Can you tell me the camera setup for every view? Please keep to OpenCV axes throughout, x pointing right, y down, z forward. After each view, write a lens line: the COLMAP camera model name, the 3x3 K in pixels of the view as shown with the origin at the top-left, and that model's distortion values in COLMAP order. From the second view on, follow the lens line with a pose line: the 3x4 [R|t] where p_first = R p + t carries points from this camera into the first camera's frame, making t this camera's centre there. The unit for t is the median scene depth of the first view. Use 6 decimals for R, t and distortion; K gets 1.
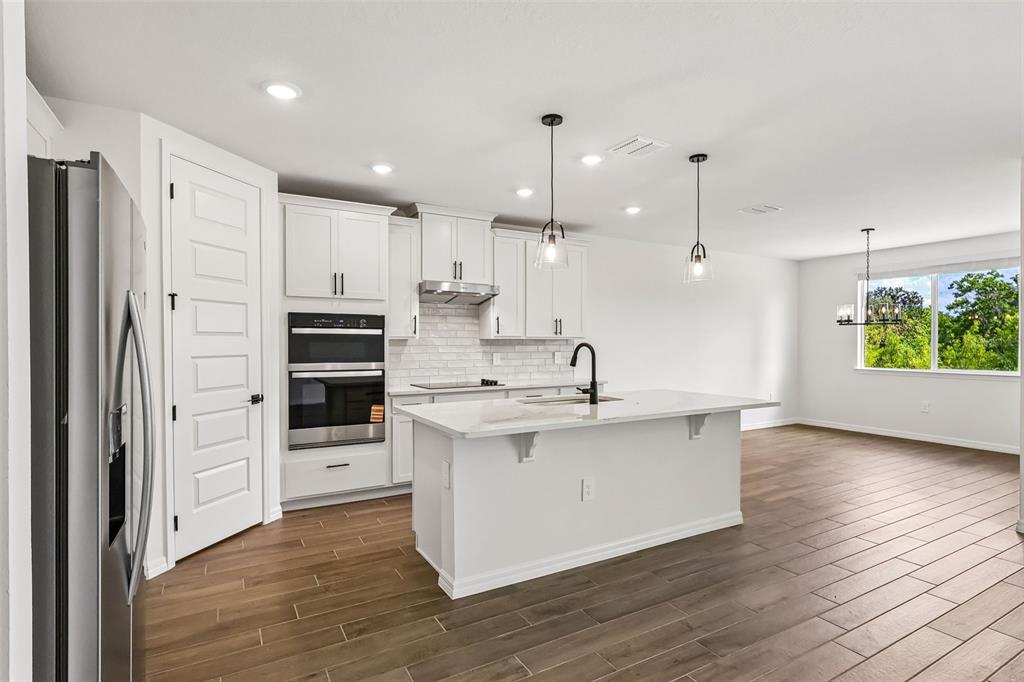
lens RADIAL K [[518.2, 0, 515.5], [0, 518.2, 345.6], [0, 0, 1]] dist [0.002240, 0.000046]
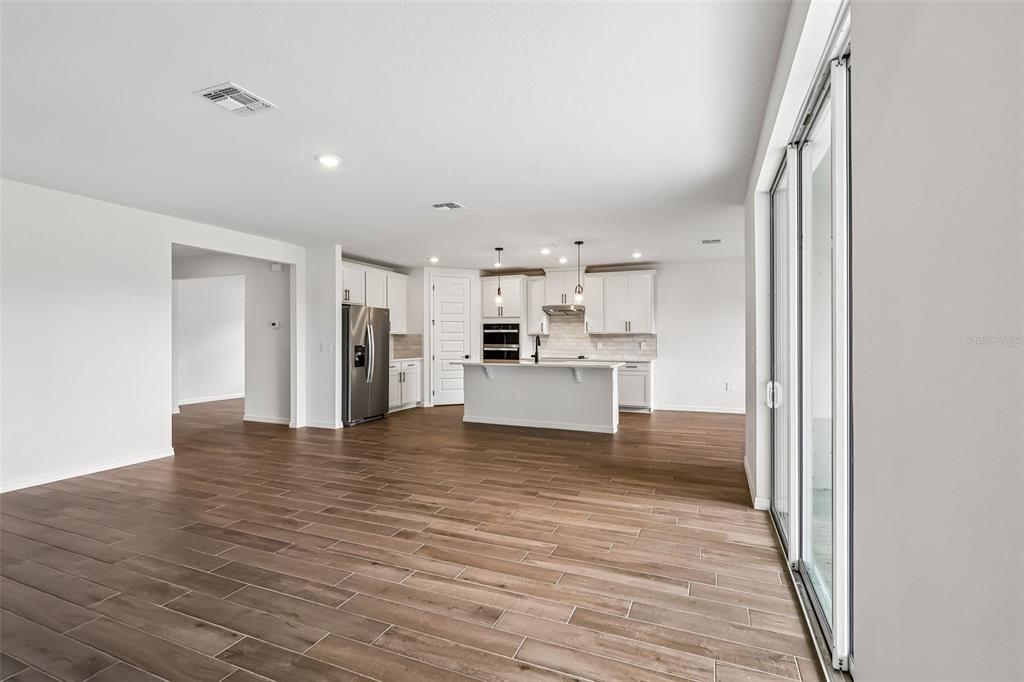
lens RADIAL K [[476.9, 0, 512.0], [0, 476.9, 341.0], [0, 0, 1]] dist [-0.001167, 0.000080]
pose [[0.605541, 0.002825, -0.795809, 1.374114], [-0.006931, 0.999974, -0.001724, 0.020157], [0.795784, 0.006560, 0.605545, -0.268543]]
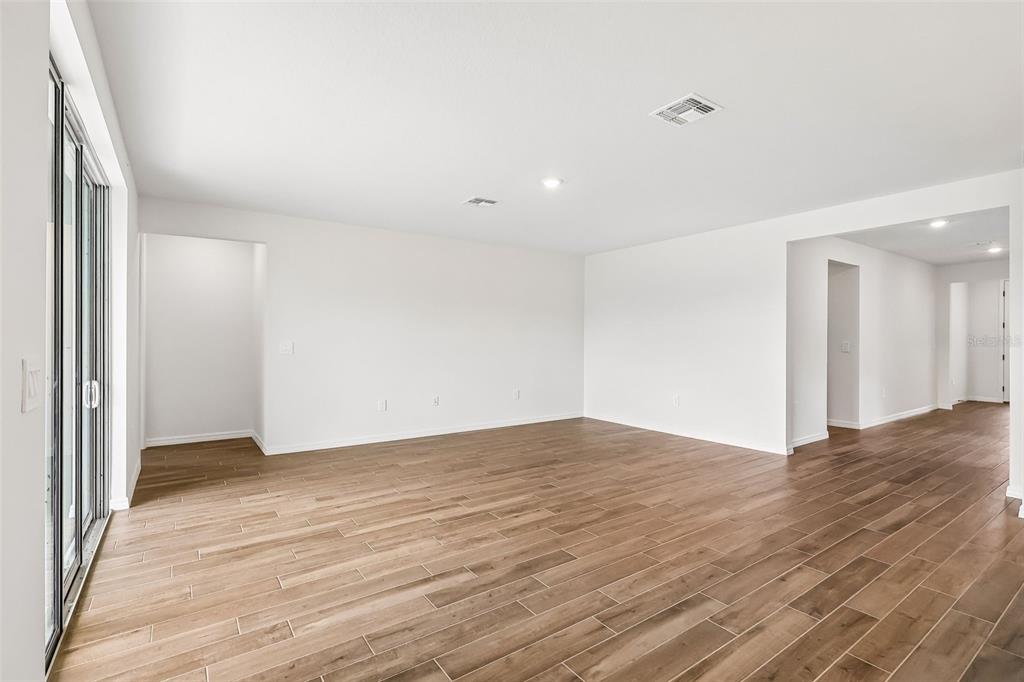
lens RADIAL K [[476.9, 0, 512.0], [0, 476.9, 341.0], [0, 0, 1]] dist [-0.001167, 0.000080]
pose [[-0.996107, -0.000425, -0.088155, 0.690554], [-0.001543, 0.999919, 0.012606, 0.010901], [0.088143, 0.012693, -0.996027, 0.913622]]
